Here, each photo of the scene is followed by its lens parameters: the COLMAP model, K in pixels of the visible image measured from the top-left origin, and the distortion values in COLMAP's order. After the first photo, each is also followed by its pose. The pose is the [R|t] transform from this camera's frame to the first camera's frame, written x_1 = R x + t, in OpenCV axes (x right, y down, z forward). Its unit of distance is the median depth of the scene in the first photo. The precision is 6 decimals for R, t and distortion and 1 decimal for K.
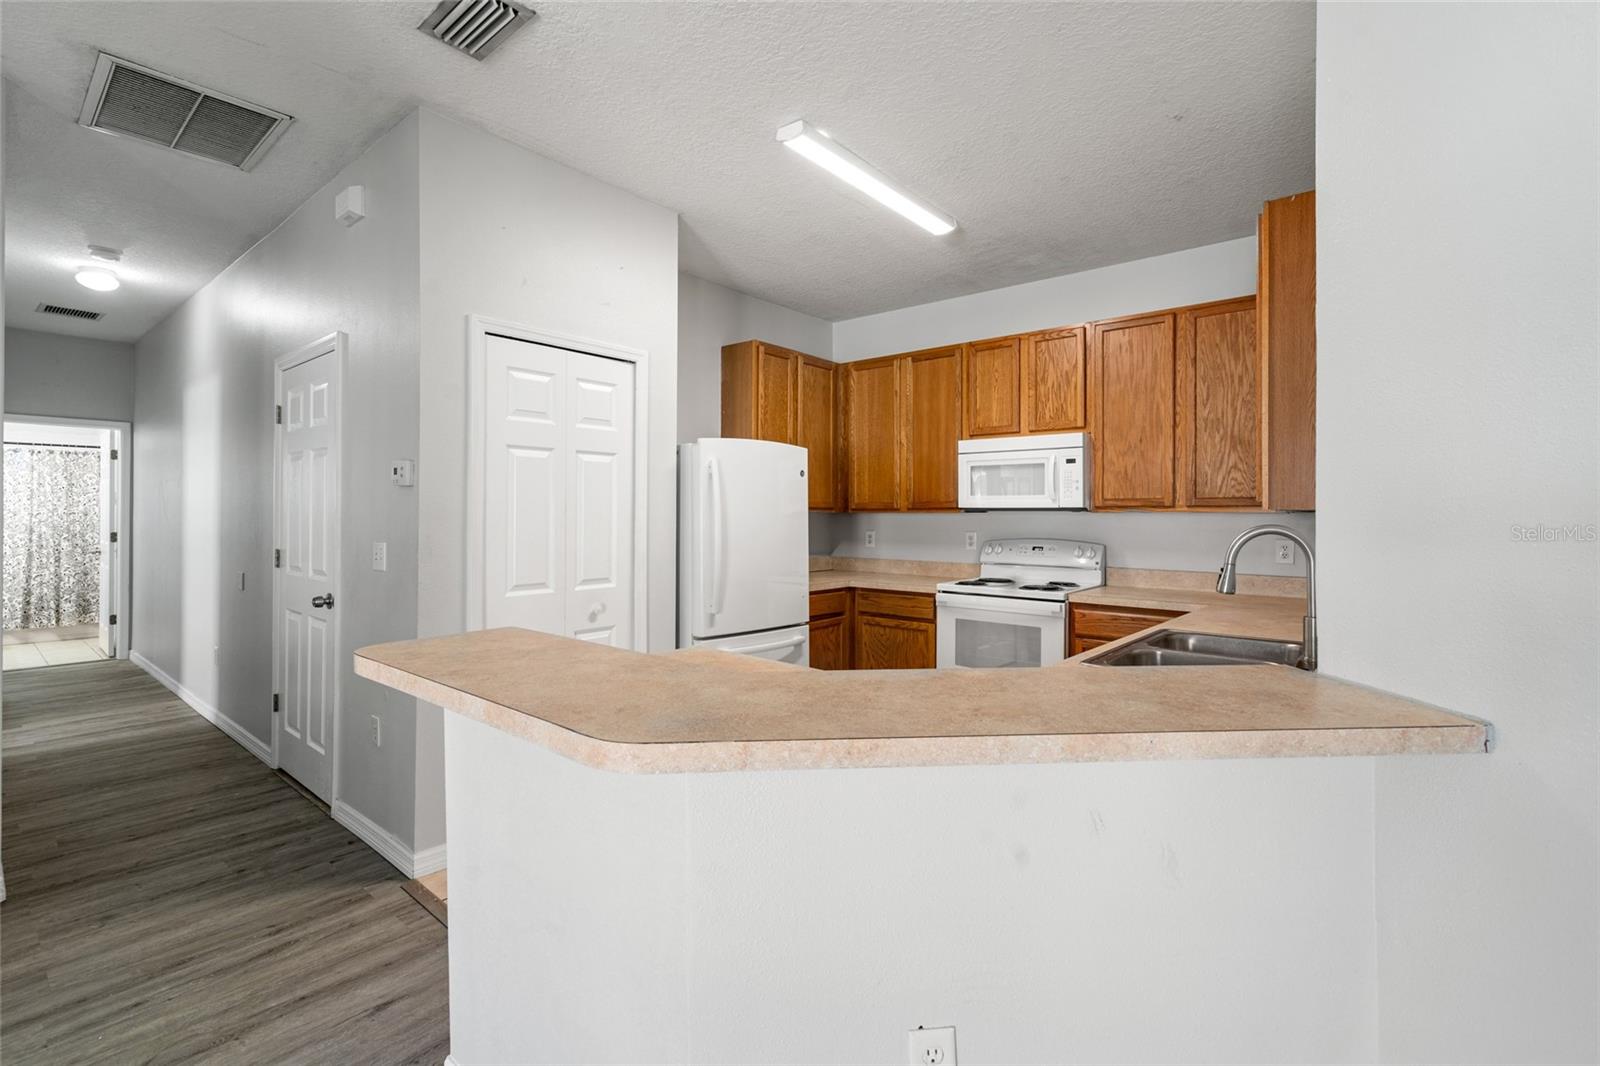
lens RADIAL K [[728.9, 0, 803.1], [0, 728.9, 509.8], [0, 0, 1]] dist [0.000954, 0.001080]
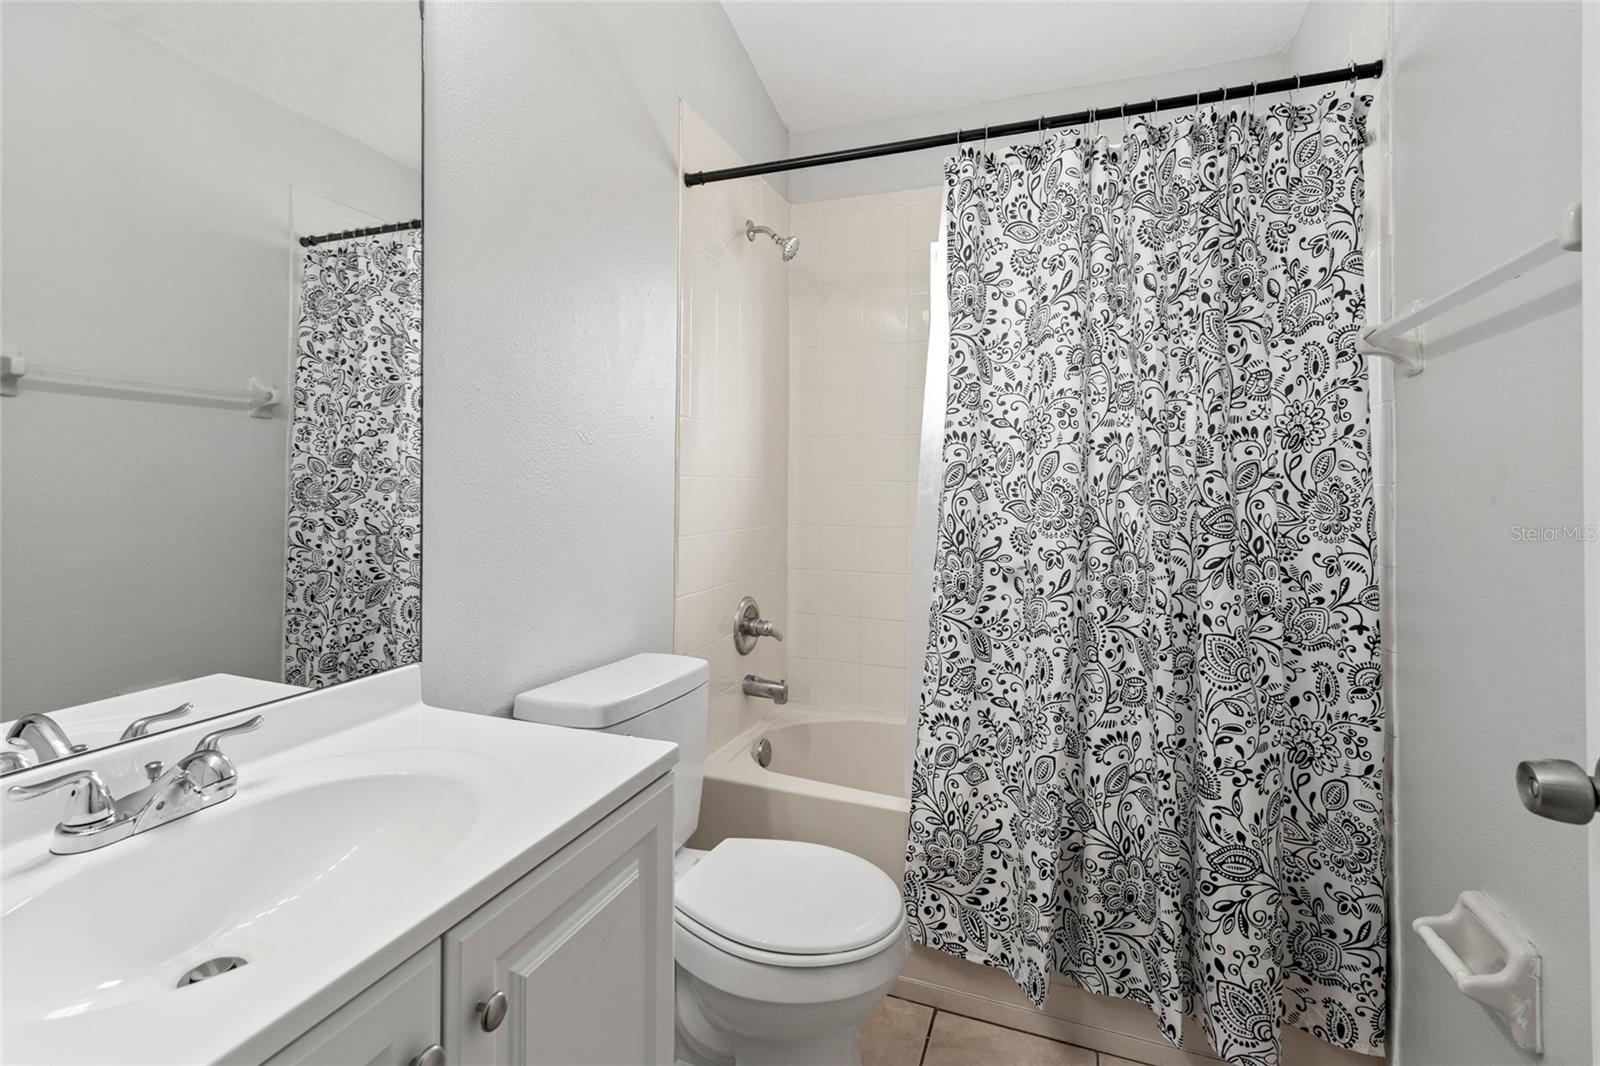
lens RADIAL K [[728.9, 0, 803.1], [0, 728.9, 509.8], [0, 0, 1]] dist [0.000954, 0.001080]
pose [[0.336462, 0.009176, -0.941652, -0.877027], [0.010914, 0.999847, 0.013642, 0.021620], [0.941634, -0.014867, 0.336310, 0.843944]]
